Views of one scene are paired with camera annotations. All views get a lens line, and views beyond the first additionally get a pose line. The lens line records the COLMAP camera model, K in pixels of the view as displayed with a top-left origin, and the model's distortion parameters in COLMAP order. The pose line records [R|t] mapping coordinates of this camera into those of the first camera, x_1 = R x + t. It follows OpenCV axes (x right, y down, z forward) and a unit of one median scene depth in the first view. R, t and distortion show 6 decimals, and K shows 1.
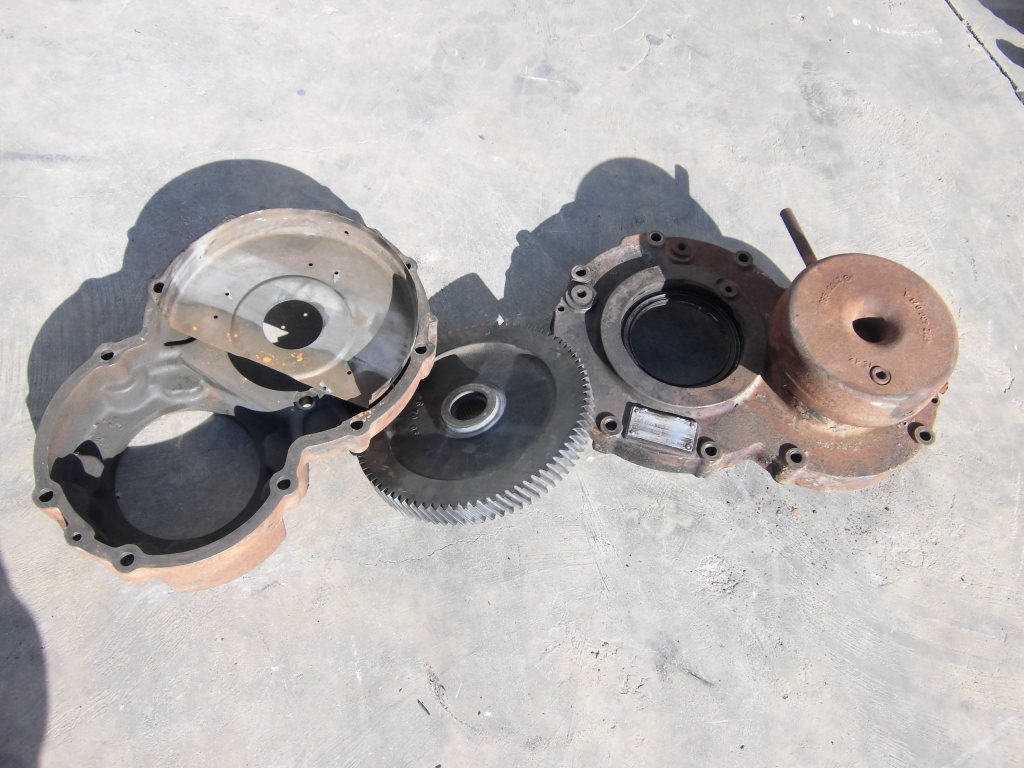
lens RADIAL K [[794.0, 0, 512.0], [0, 794.0, 384.0], [0, 0, 1]] dist [-0.049593, 0.000265]
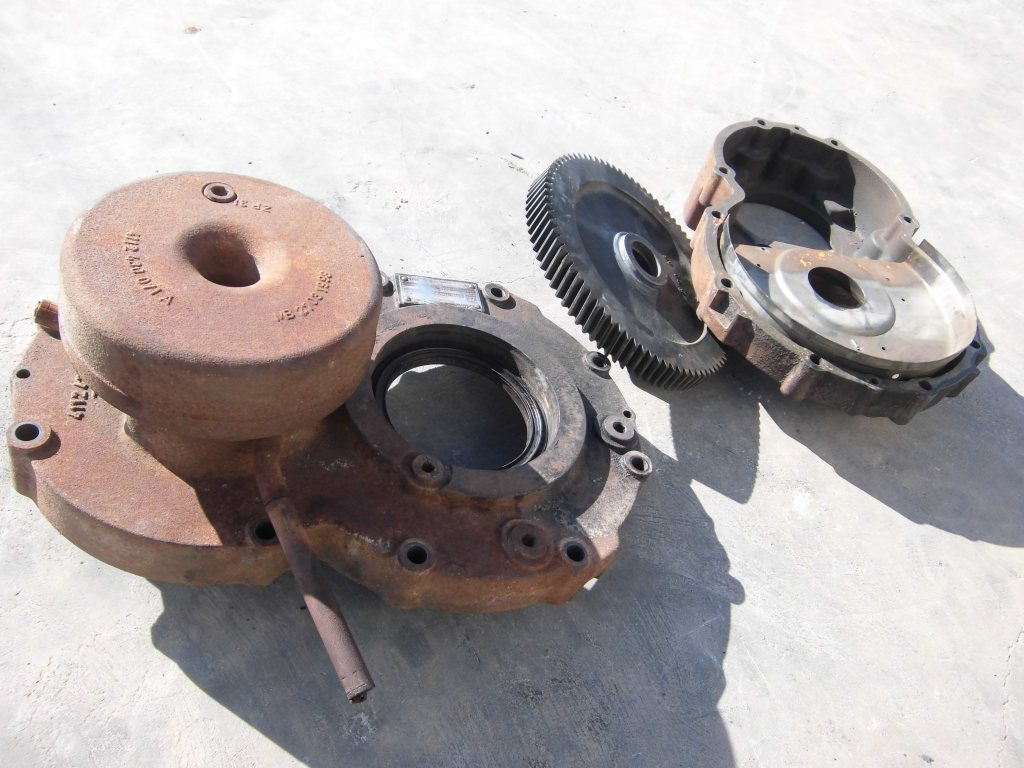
lens RADIAL K [[794.0, 0, 512.0], [0, 794.0, 384.0], [0, 0, 1]] dist [-0.049593, 0.000265]
pose [[-0.827258, 0.110718, -0.550804, 0.569101], [-0.553867, -0.325113, 0.766507, -0.608971], [-0.094208, 0.939172, 0.330275, 0.810107]]
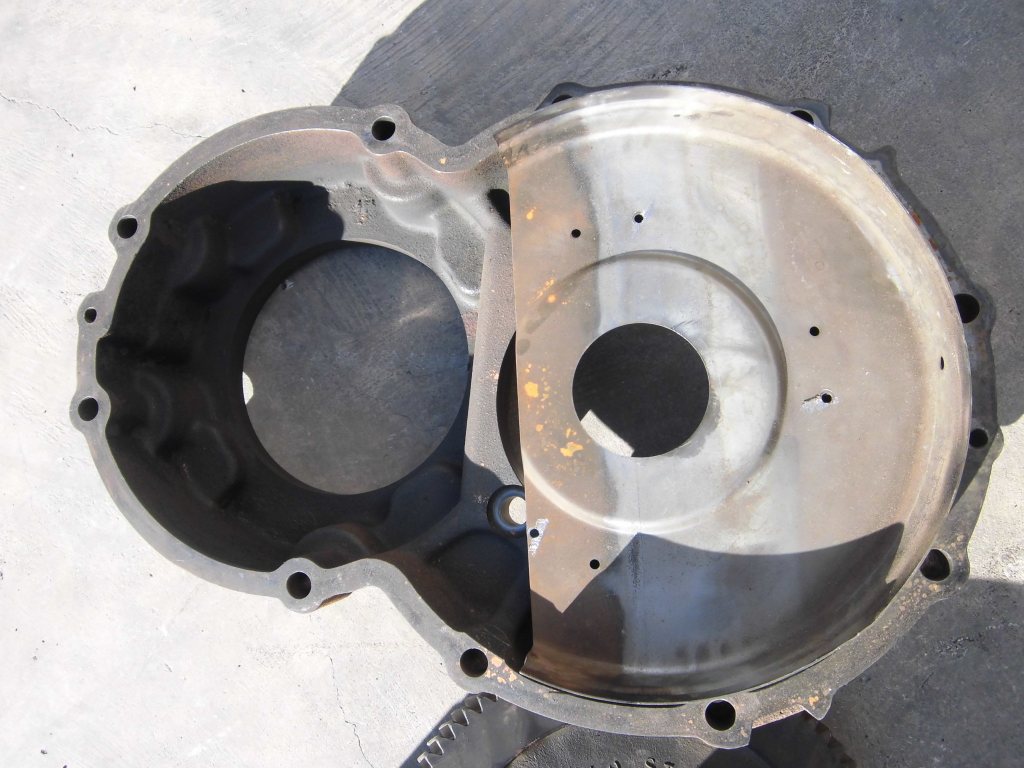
lens RADIAL K [[786.6, 0, 512.0], [0, 786.6, 384.0], [0, 0, 1]] dist [-0.136901, 0.097627]
pose [[0.349264, 0.874080, -0.337638, -0.156707], [-0.656389, 0.485375, 0.577551, -0.268877], [0.668706, 0.019904, 0.743260, 0.623258]]
